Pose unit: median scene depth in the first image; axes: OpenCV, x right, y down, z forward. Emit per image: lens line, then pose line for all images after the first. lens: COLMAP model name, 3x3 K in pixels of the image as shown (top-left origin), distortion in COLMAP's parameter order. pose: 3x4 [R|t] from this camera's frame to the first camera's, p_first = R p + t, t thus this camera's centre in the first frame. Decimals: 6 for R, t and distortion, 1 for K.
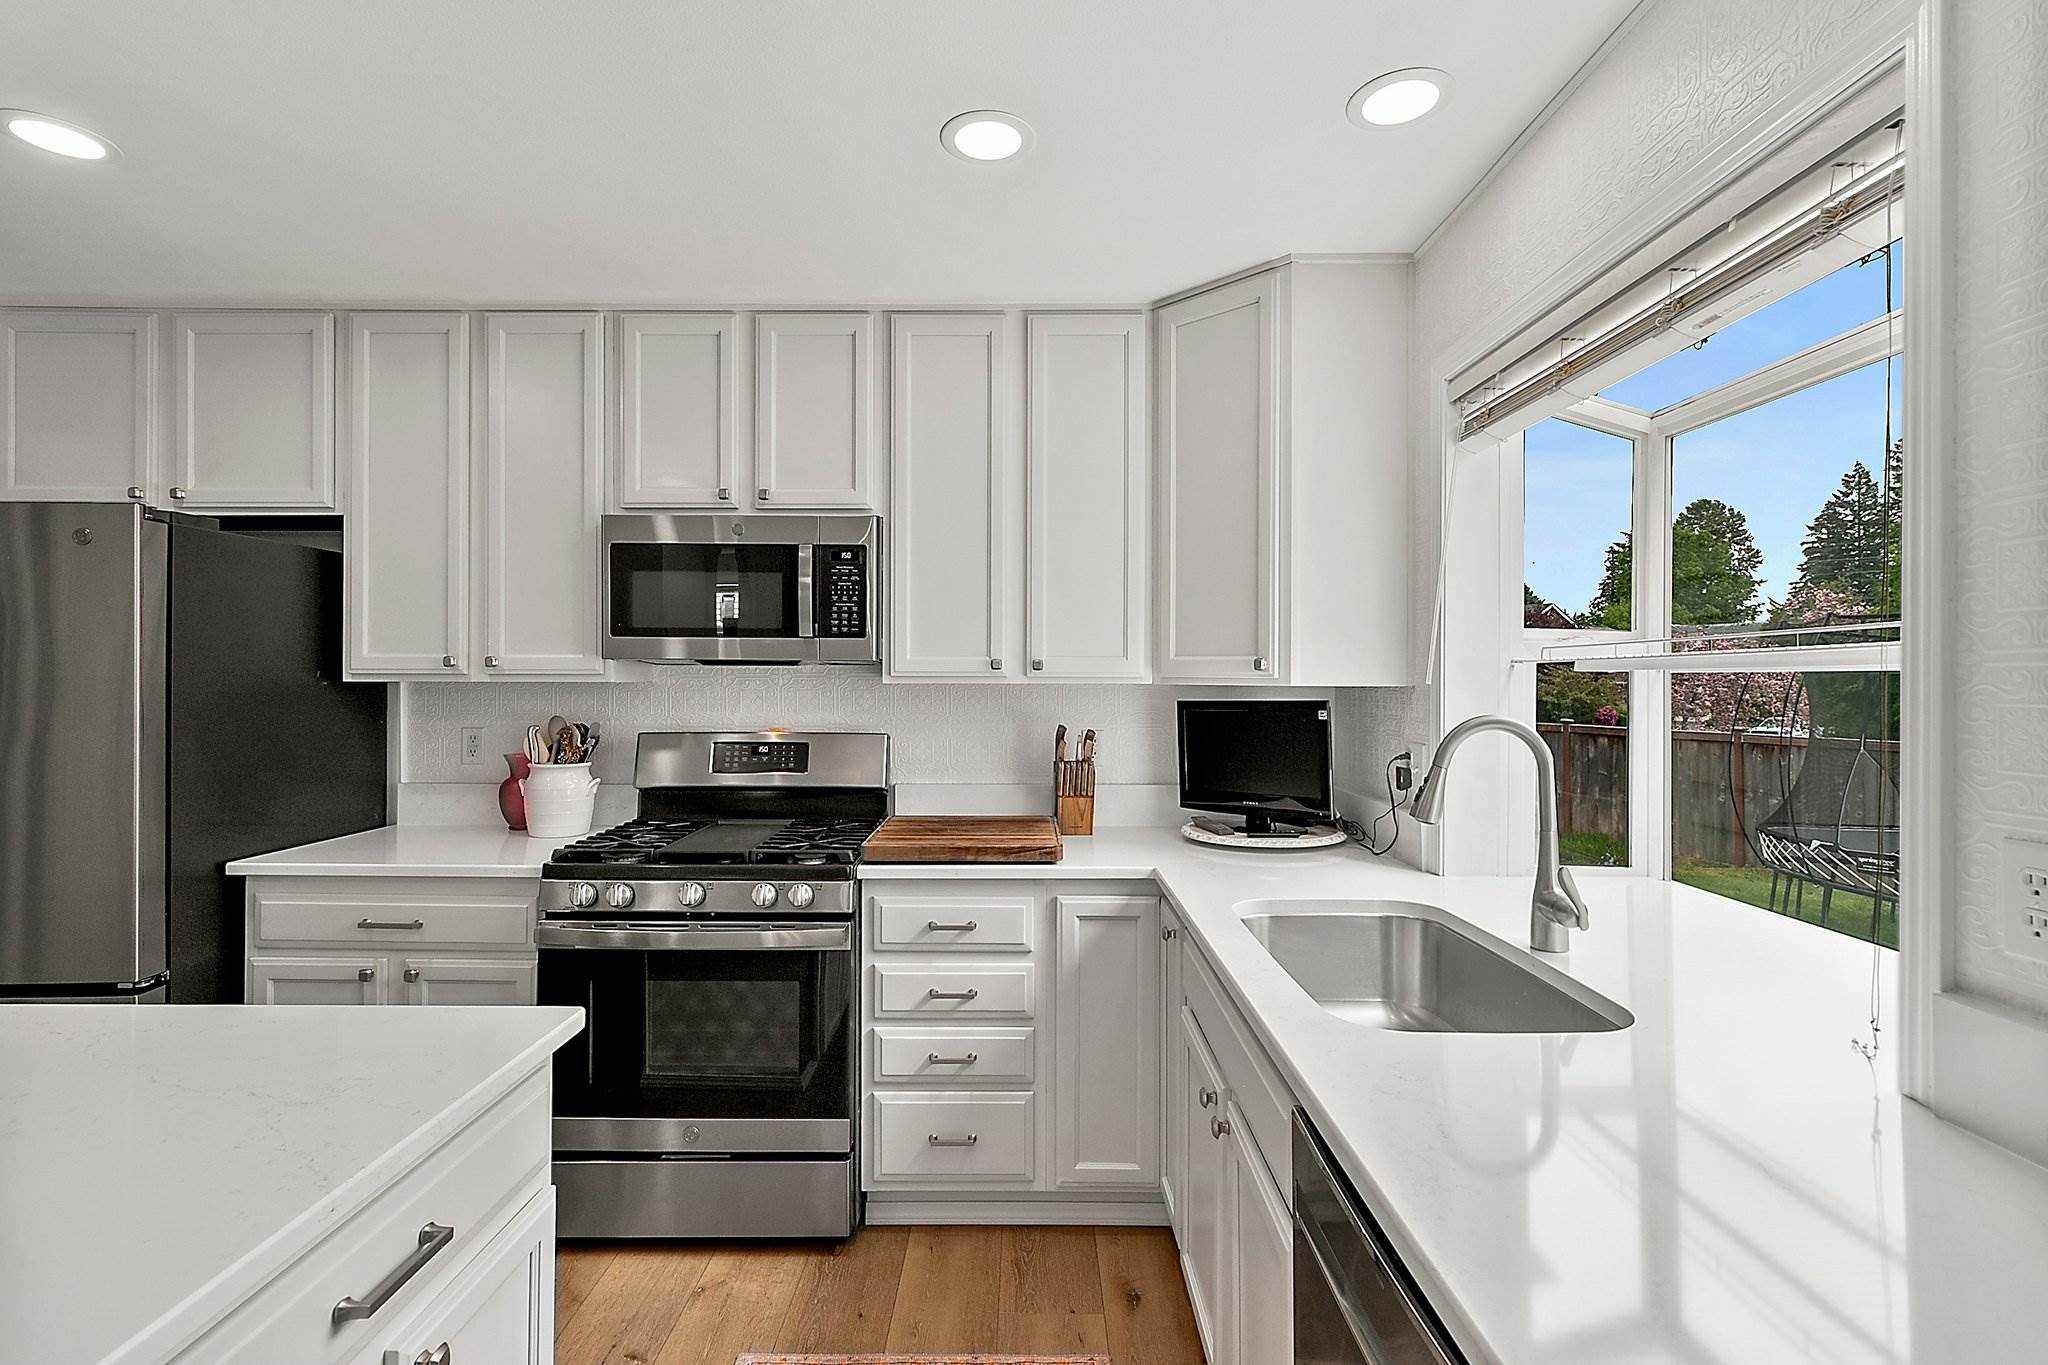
lens RADIAL K [[958.8, 0, 1027.3], [0, 958.8, 675.5], [0, 0, 1]] dist [-0.002039, -0.000335]
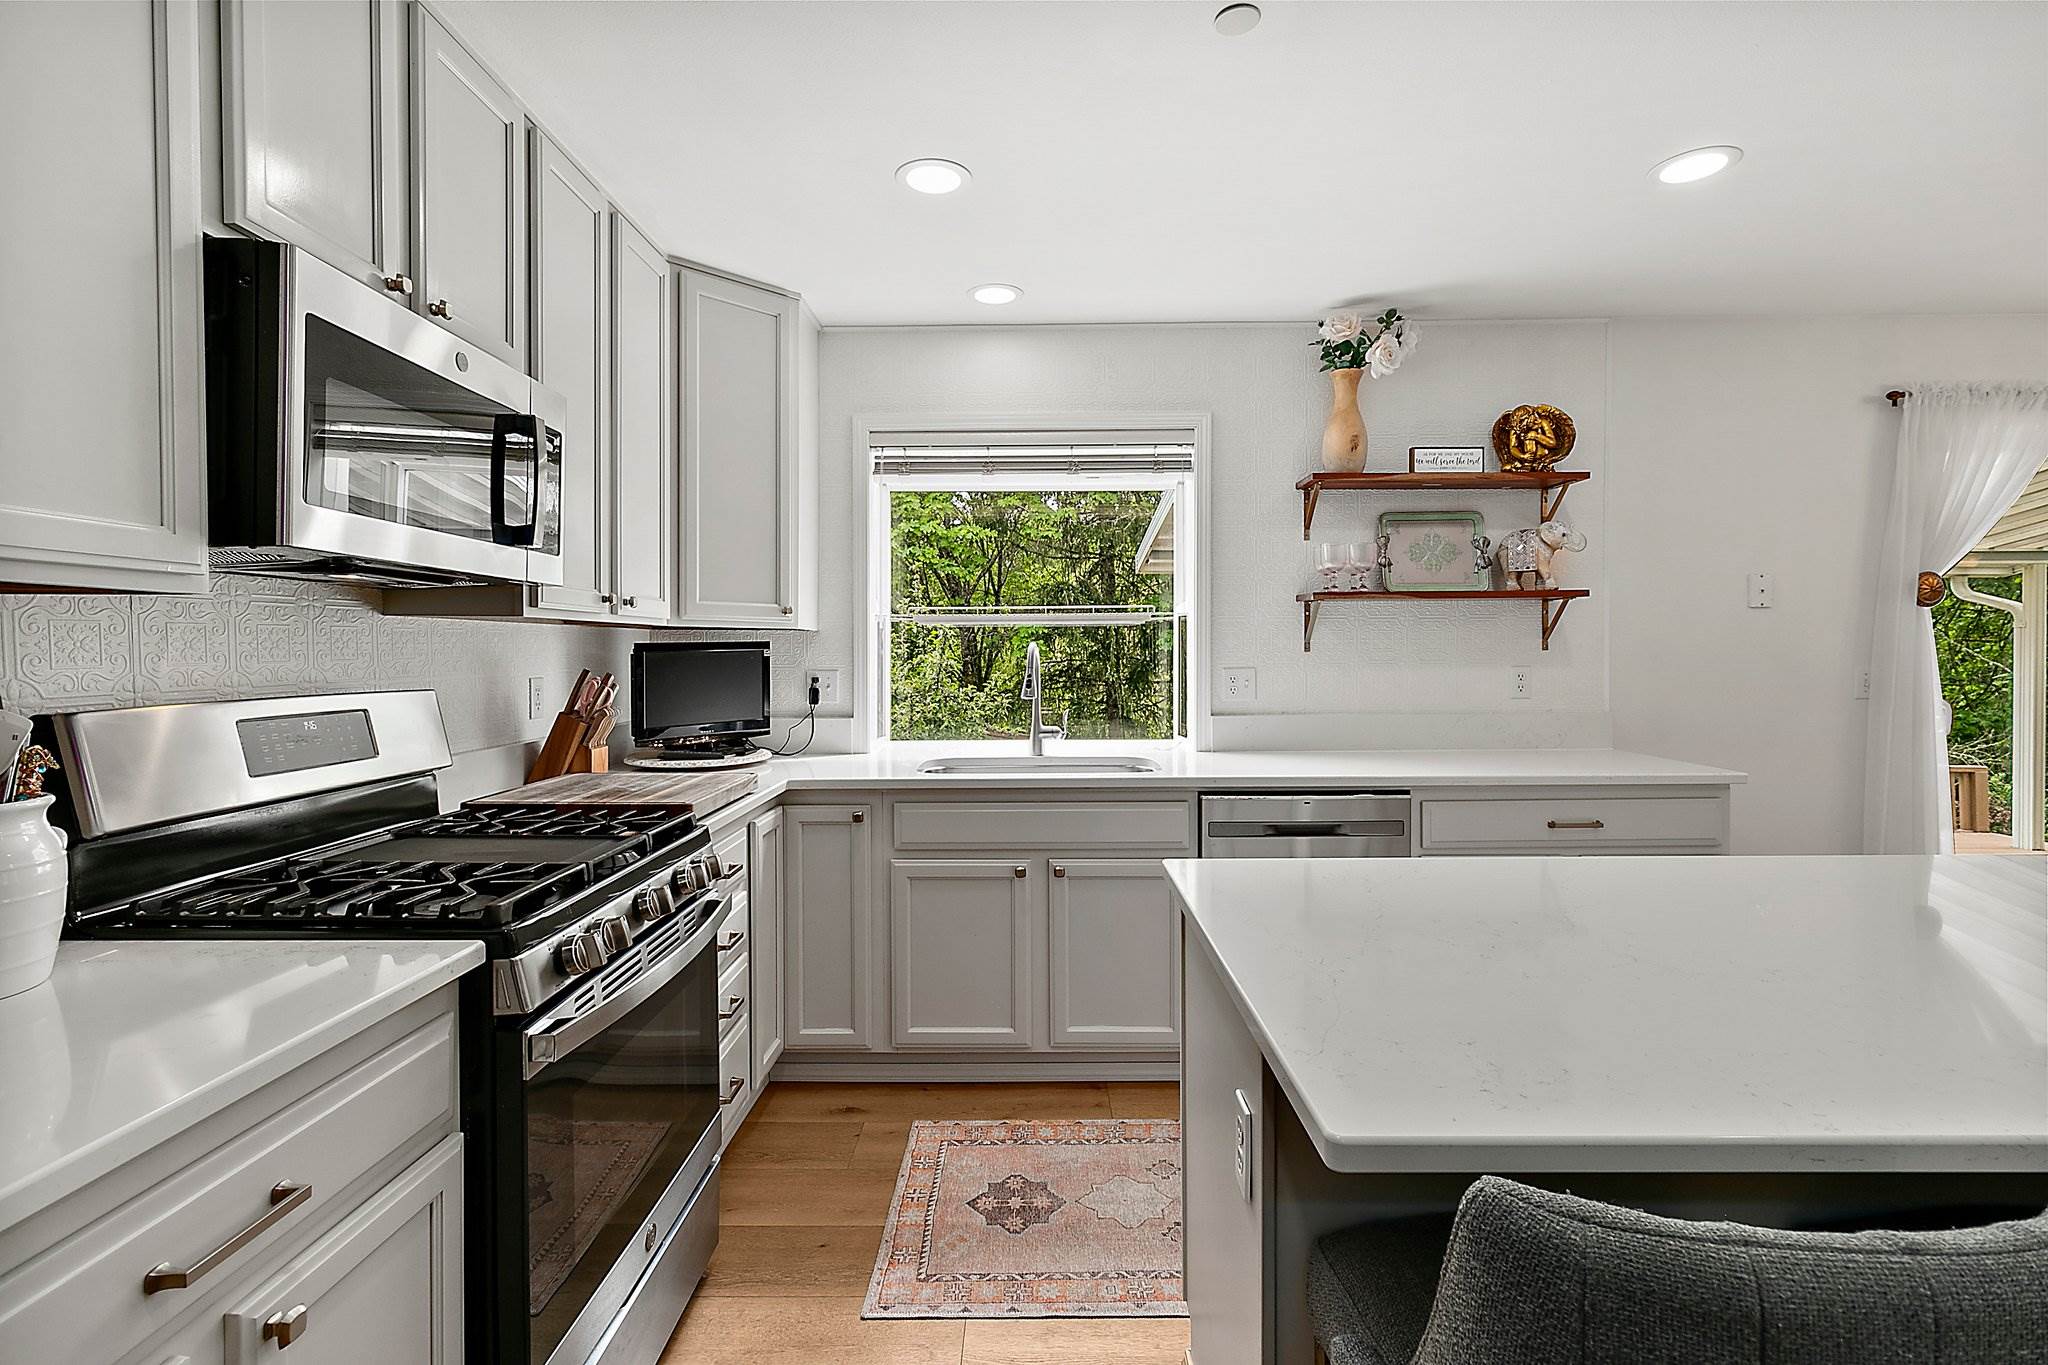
lens RADIAL K [[941.4, 0, 1022.0], [0, 941.4, 671.8], [0, 0, 1]] dist [0.002354, 0.000115]
pose [[0.008818, -0.026035, 0.999622, -0.894599], [-0.001232, 0.999660, 0.026047, 0.032090], [-0.999960, -0.001461, 0.008783, 0.613655]]
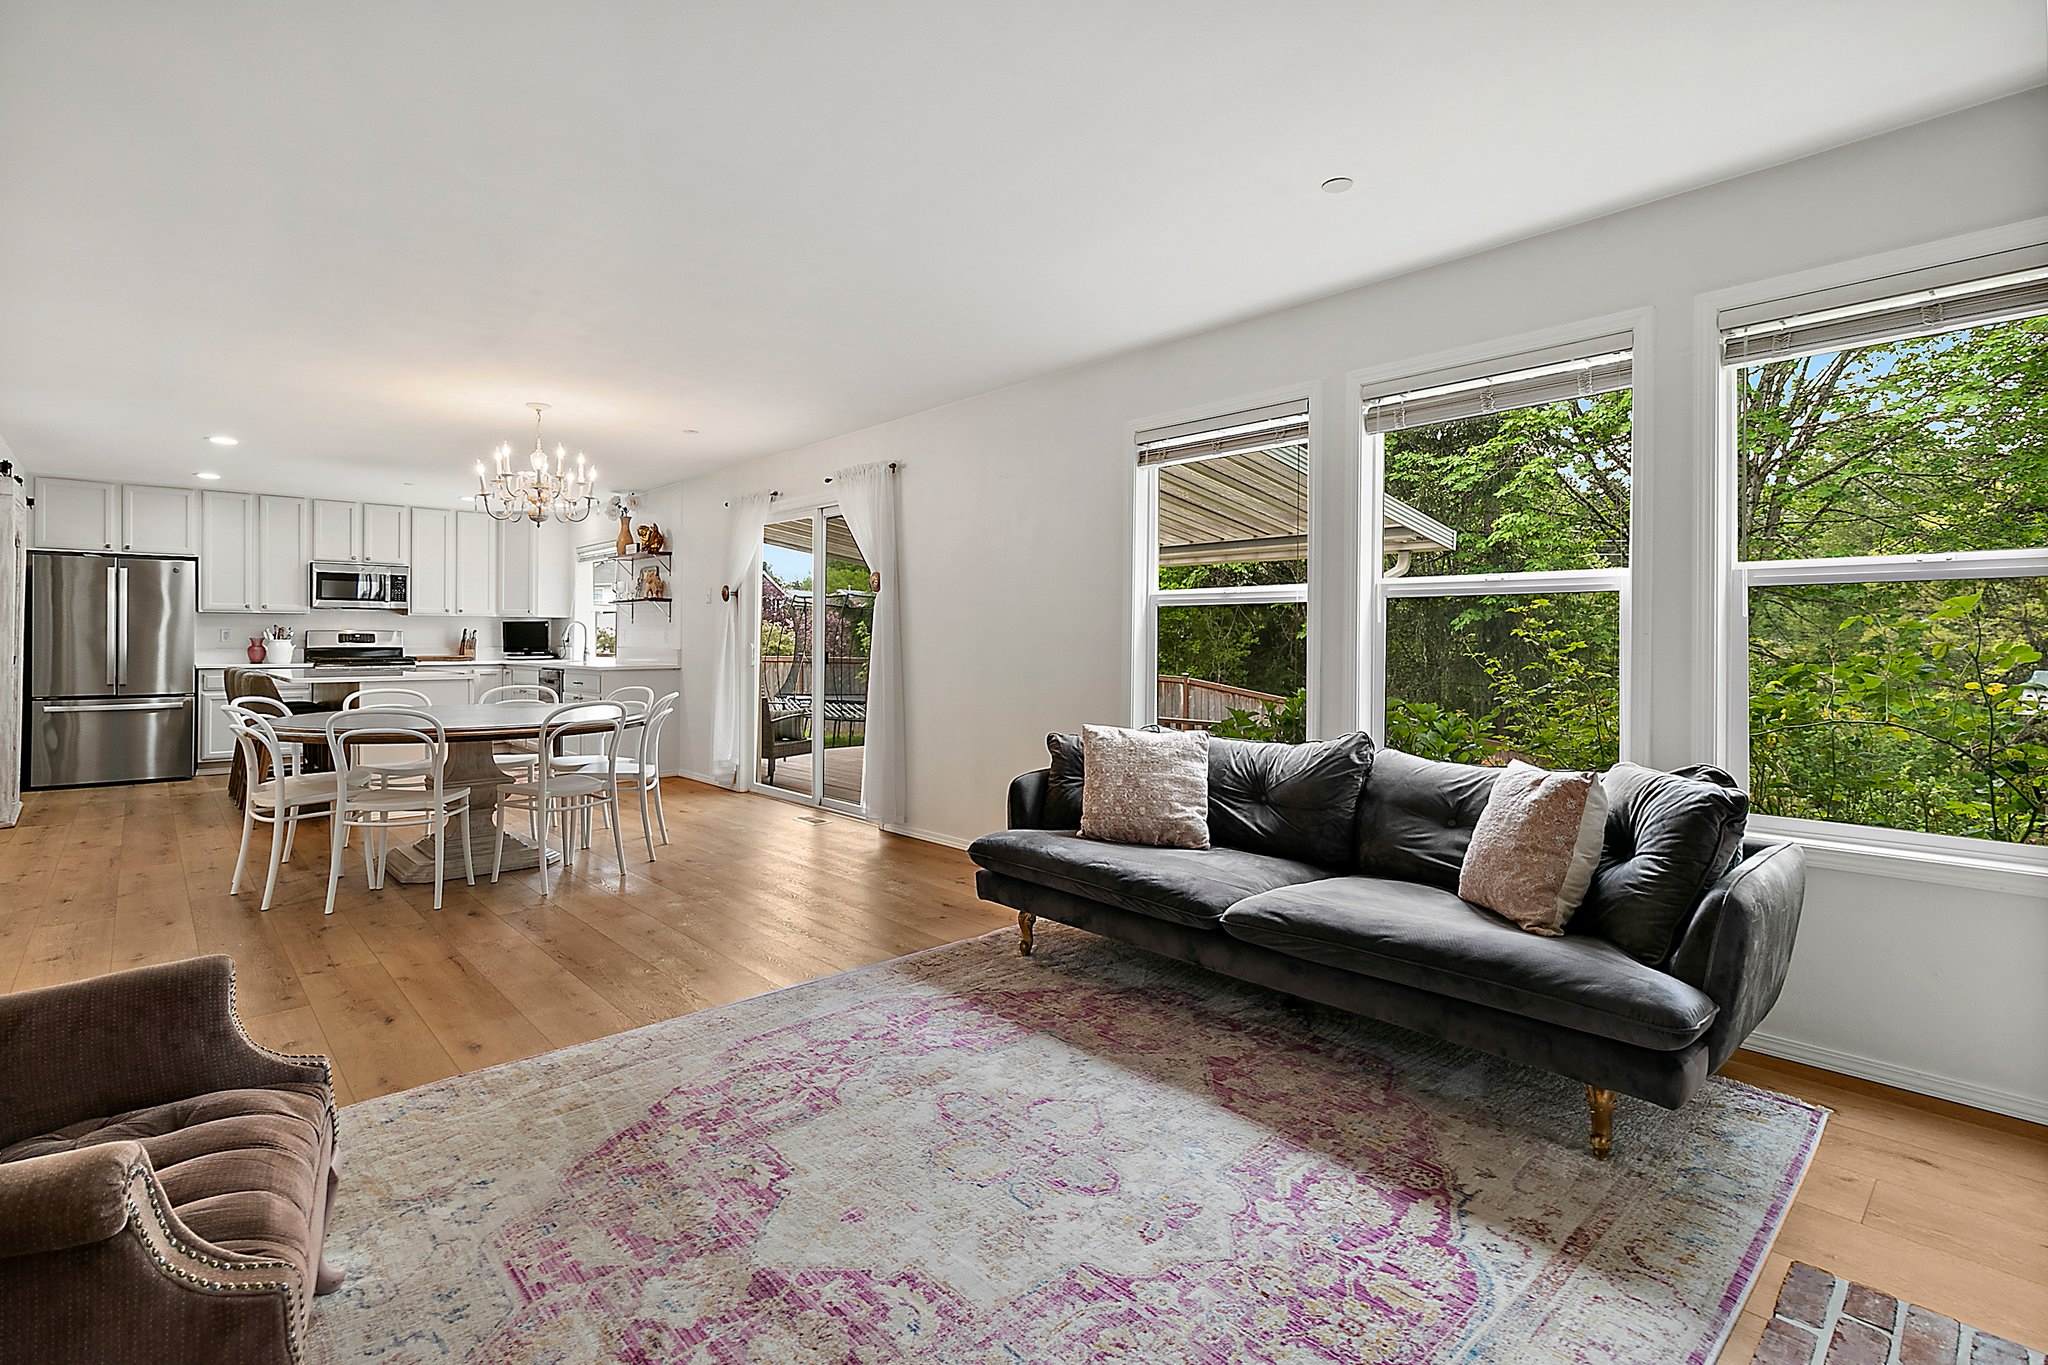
lens RADIAL K [[956.3, 0, 1025.2], [0, 956.3, 634.6], [0, 0, 1]] dist [0.001661, 0.000014]
pose [[0.732306, 0.001021, 0.680975, -0.873906], [-0.002984, 0.999994, 0.001710, 0.065192], [-0.680969, -0.003285, 0.732305, -3.037917]]
